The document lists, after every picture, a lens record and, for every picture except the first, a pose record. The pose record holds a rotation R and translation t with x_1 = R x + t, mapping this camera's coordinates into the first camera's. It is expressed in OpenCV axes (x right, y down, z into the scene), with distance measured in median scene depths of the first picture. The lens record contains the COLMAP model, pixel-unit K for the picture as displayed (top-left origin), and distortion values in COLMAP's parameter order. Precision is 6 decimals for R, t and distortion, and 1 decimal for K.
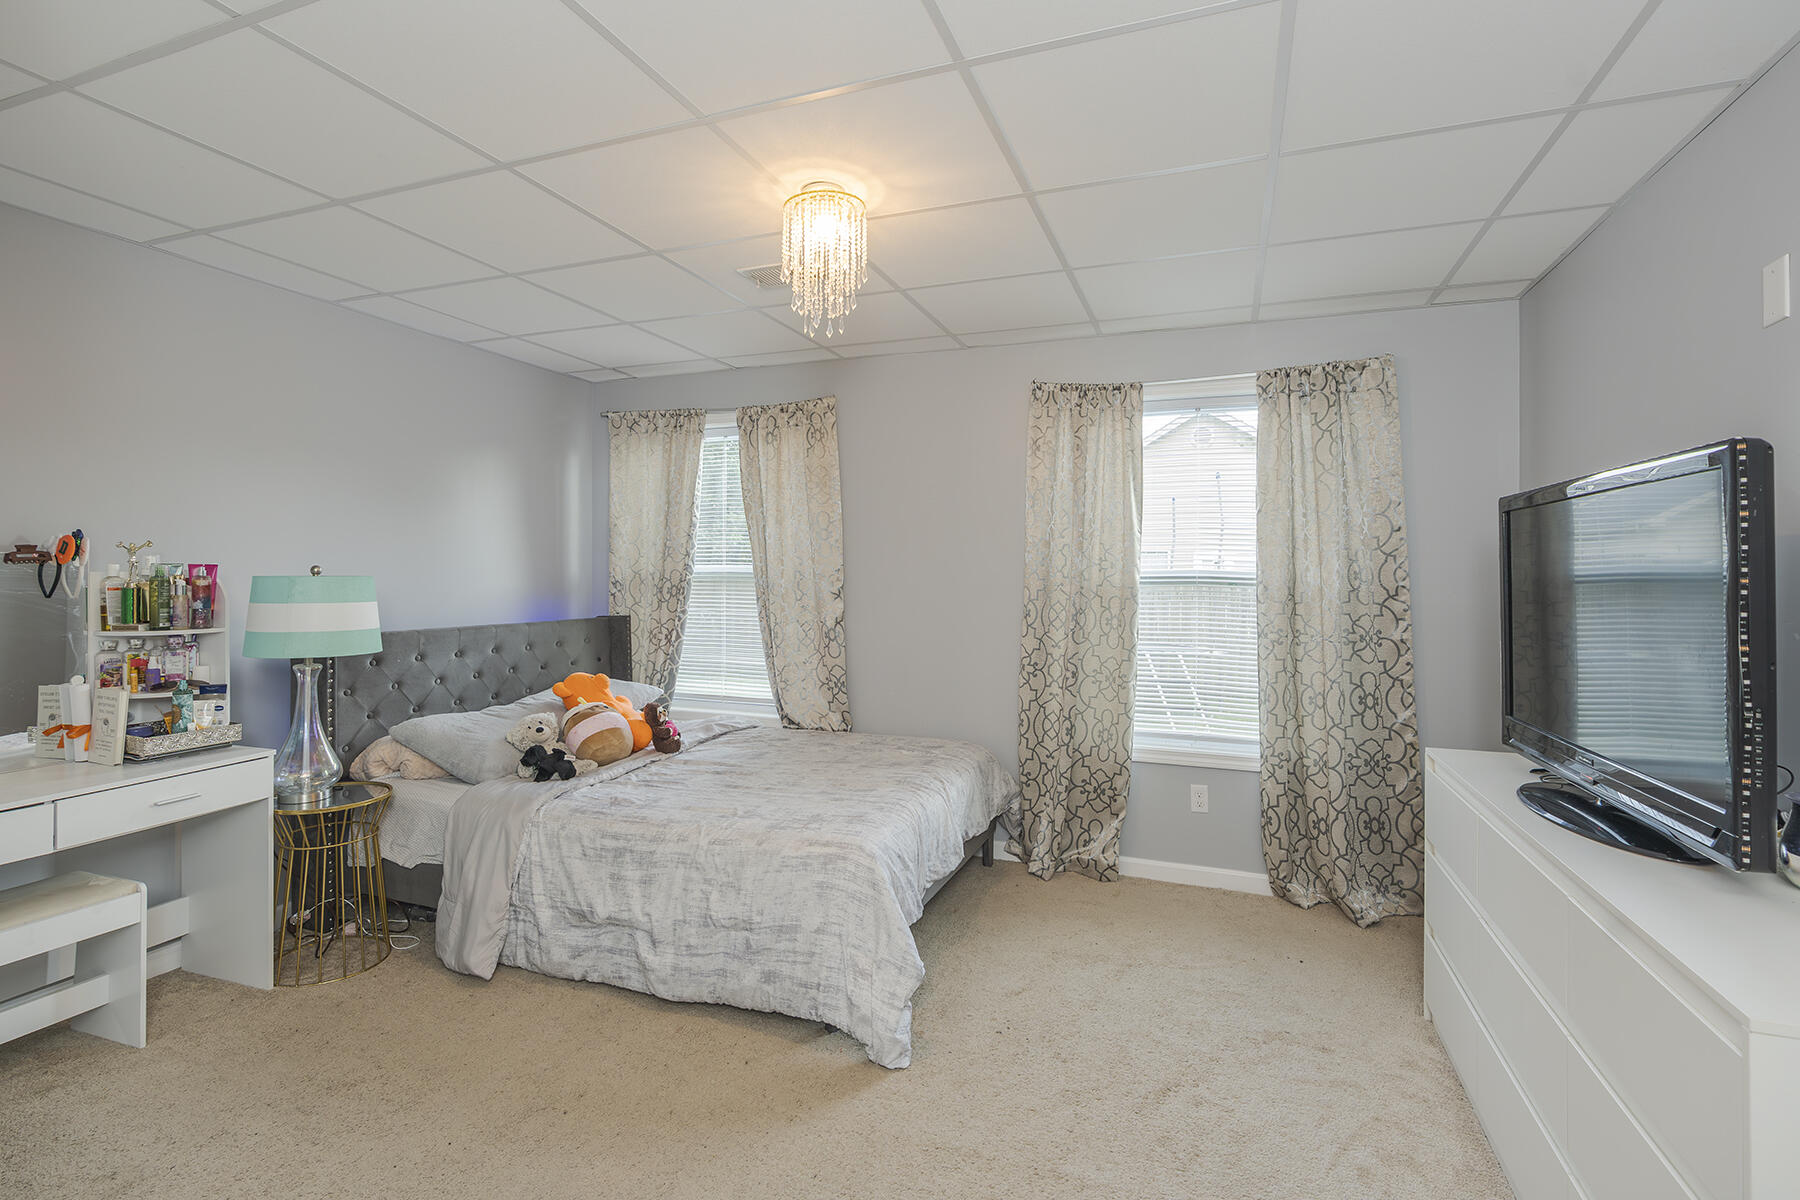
lens RADIAL K [[838.7, 0, 900.4], [0, 838.7, 563.9], [0, 0, 1]] dist [-0.001019, -0.000085]
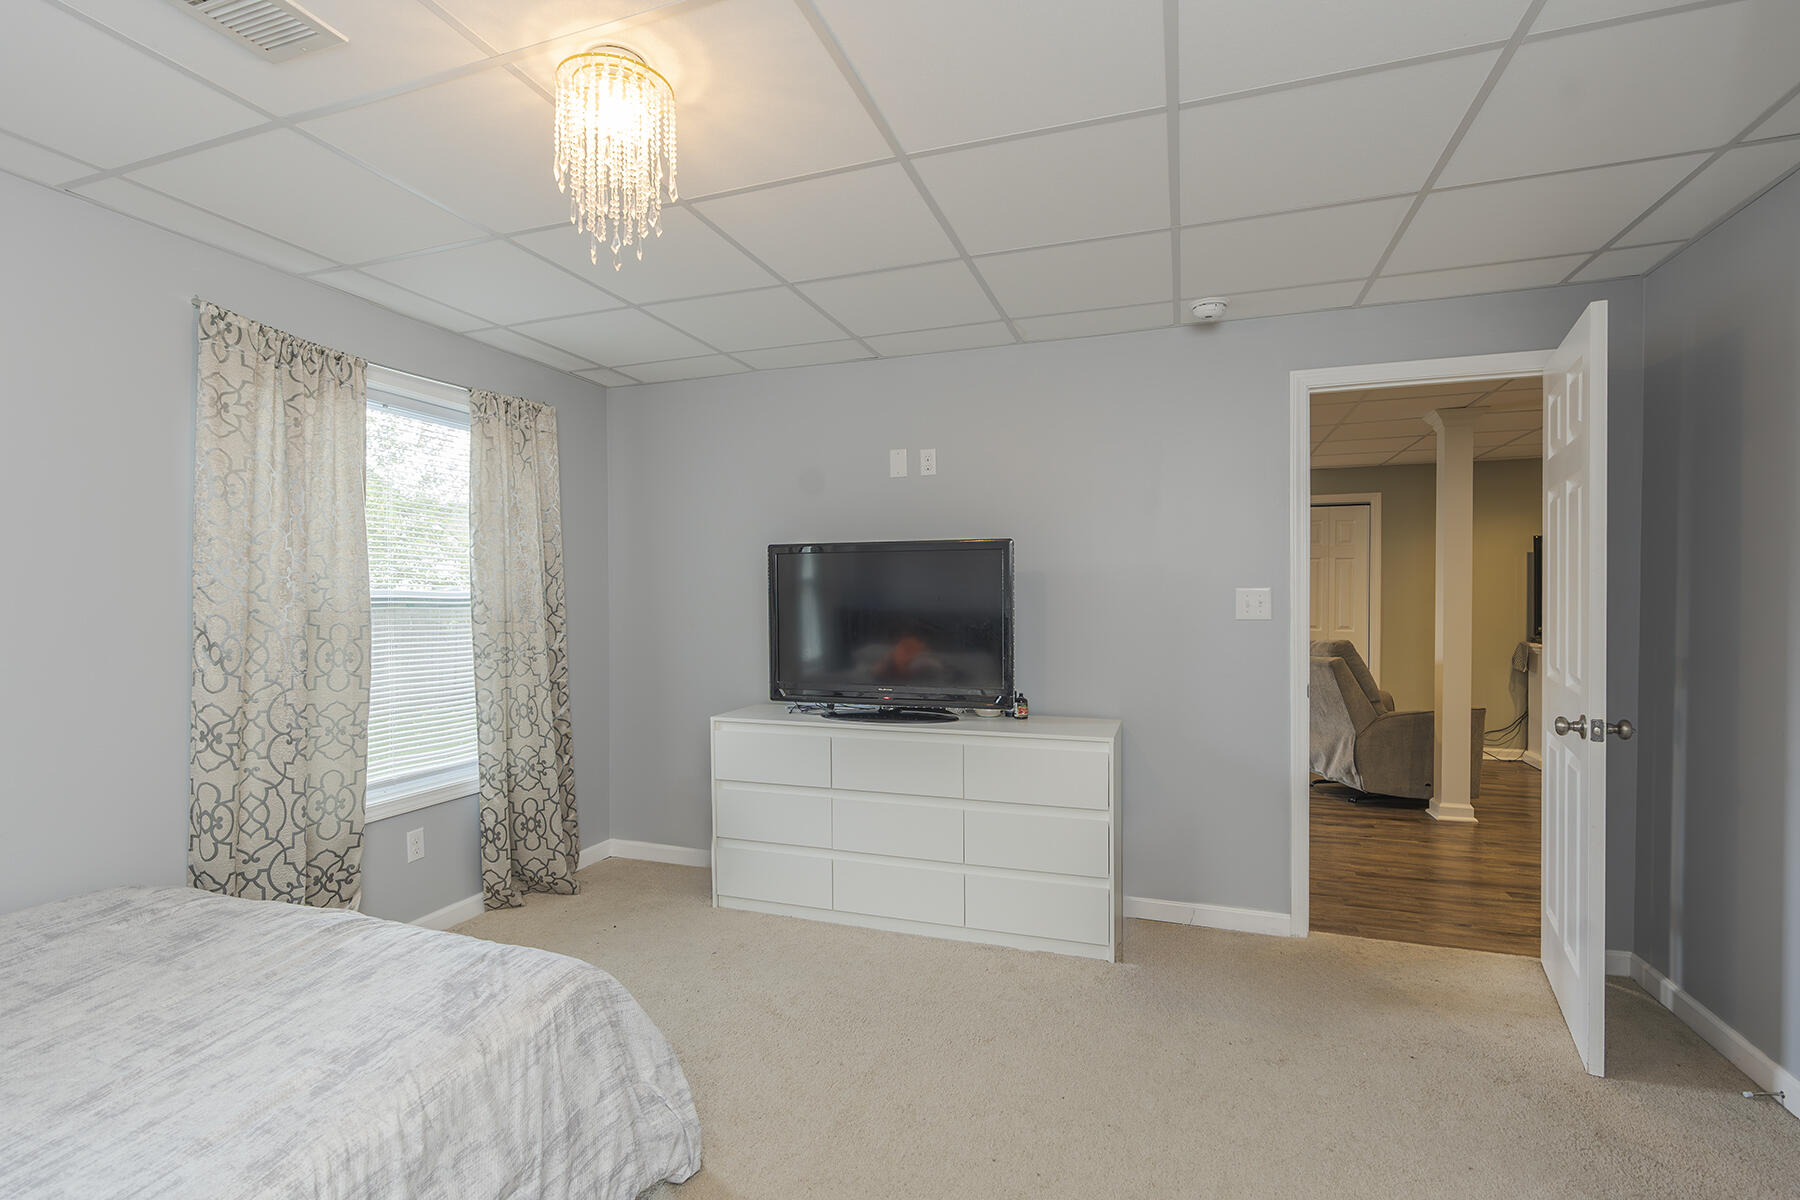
lens RADIAL K [[821.9, 0, 900.0], [0, 821.9, 600.0], [0, 0, 1]] dist [0.000273, 0.000042]
pose [[-0.024187, -0.011327, 0.999643, -0.551634], [-0.003837, 0.999929, 0.011238, 0.006080], [-0.999700, -0.003564, -0.024228, 0.521980]]
